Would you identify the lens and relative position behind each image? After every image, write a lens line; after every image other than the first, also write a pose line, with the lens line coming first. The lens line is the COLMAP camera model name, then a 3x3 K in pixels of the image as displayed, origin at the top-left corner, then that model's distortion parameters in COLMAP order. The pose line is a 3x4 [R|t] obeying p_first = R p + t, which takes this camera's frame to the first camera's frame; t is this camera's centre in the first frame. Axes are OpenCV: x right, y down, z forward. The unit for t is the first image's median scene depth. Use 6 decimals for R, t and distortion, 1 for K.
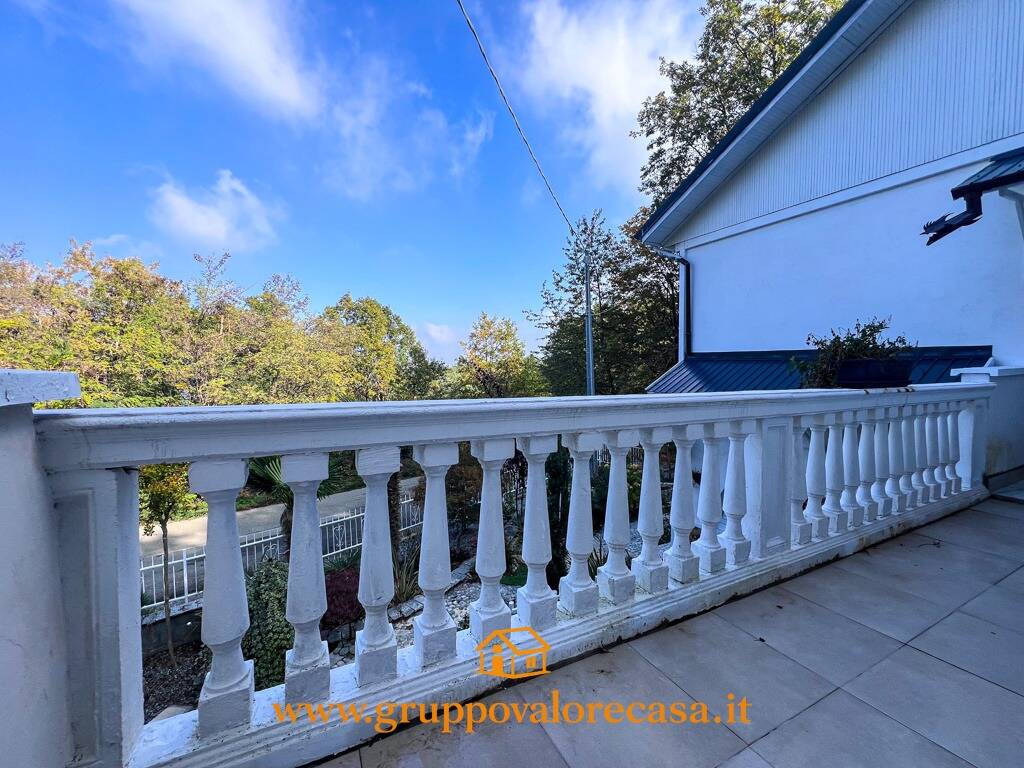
lens RADIAL K [[407.5, 0, 510.5], [0, 407.5, 386.3], [0, 0, 1]] dist [-0.002061, -0.000225]
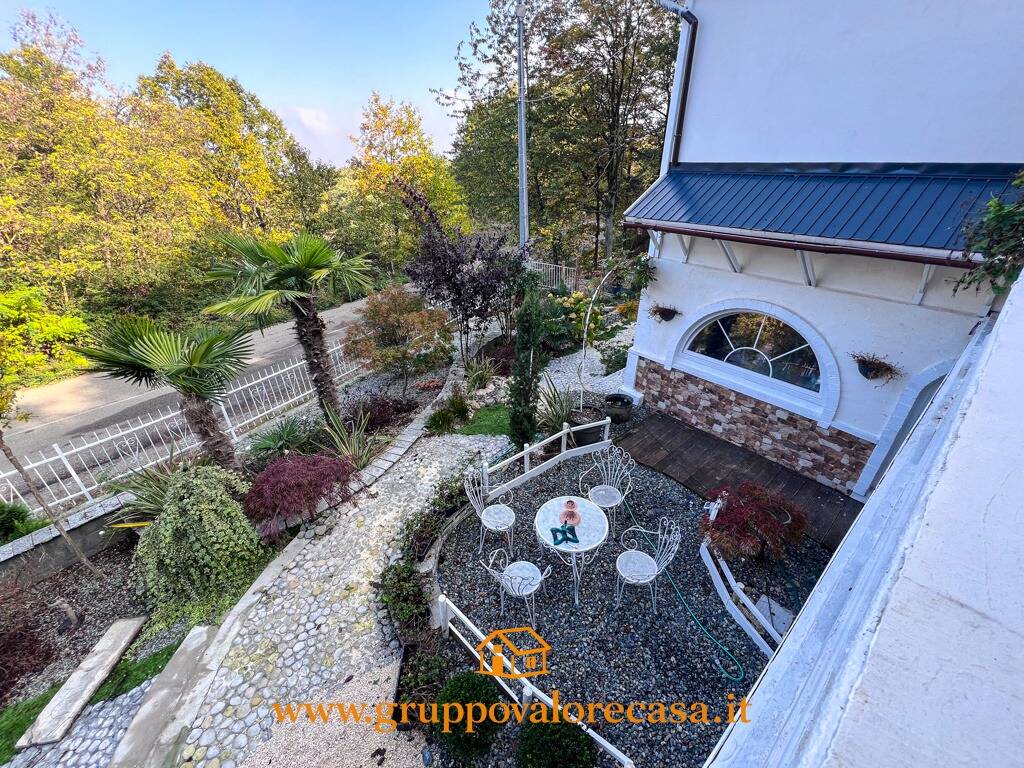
lens RADIAL K [[407.5, 0, 510.0], [0, 407.5, 382.5], [0, 0, 1]] dist [-0.002061, -0.000225]
pose [[0.976929, -0.102143, 0.187555, -0.023496], [0.013278, 0.905560, 0.424011, -0.010196], [-0.213152, -0.411738, 0.886024, 0.051629]]
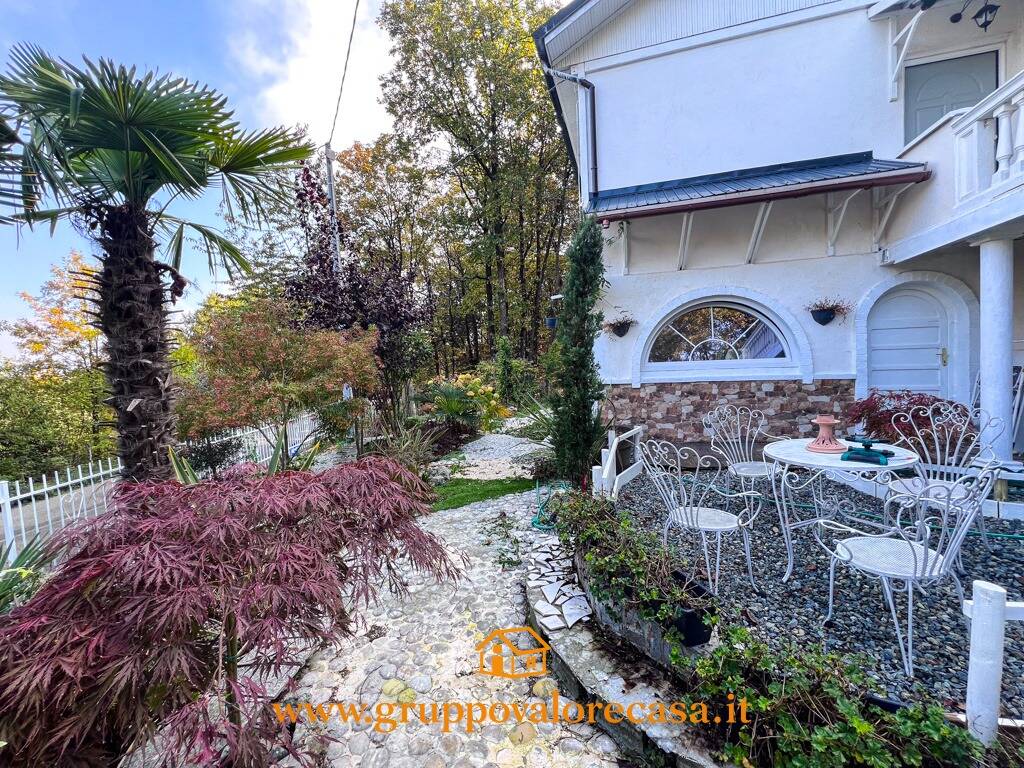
lens RADIAL K [[407.5, 0, 509.8], [0, 407.5, 383.3], [0, 0, 1]] dist [-0.002061, -0.000225]
pose [[0.685962, -0.049460, 0.725954, -0.104750], [0.071203, 0.997462, 0.000677, 0.094968], [-0.724145, 0.051226, 0.687743, 0.164030]]
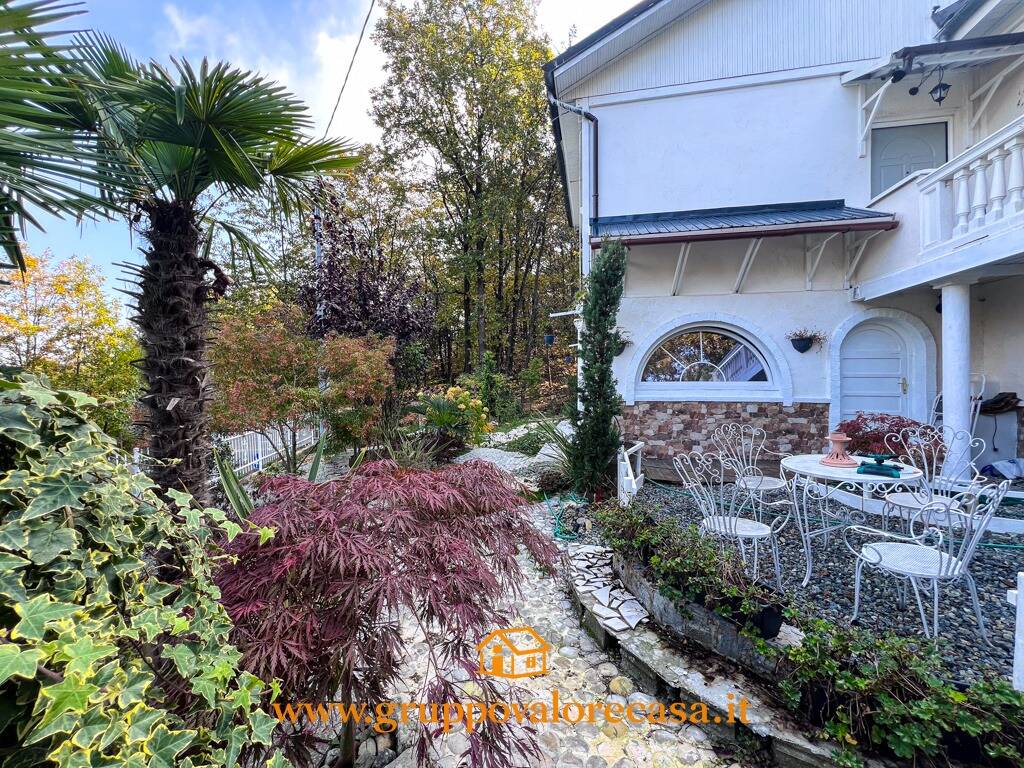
lens RADIAL K [[407.5, 0, 509.7], [0, 407.5, 383.6], [0, 0, 1]] dist [-0.002061, -0.000225]
pose [[0.621549, 0.001797, 0.783373, -0.122602], [0.038794, 0.998700, -0.033071, 0.095180], [-0.782414, 0.050946, 0.620671, 0.178431]]
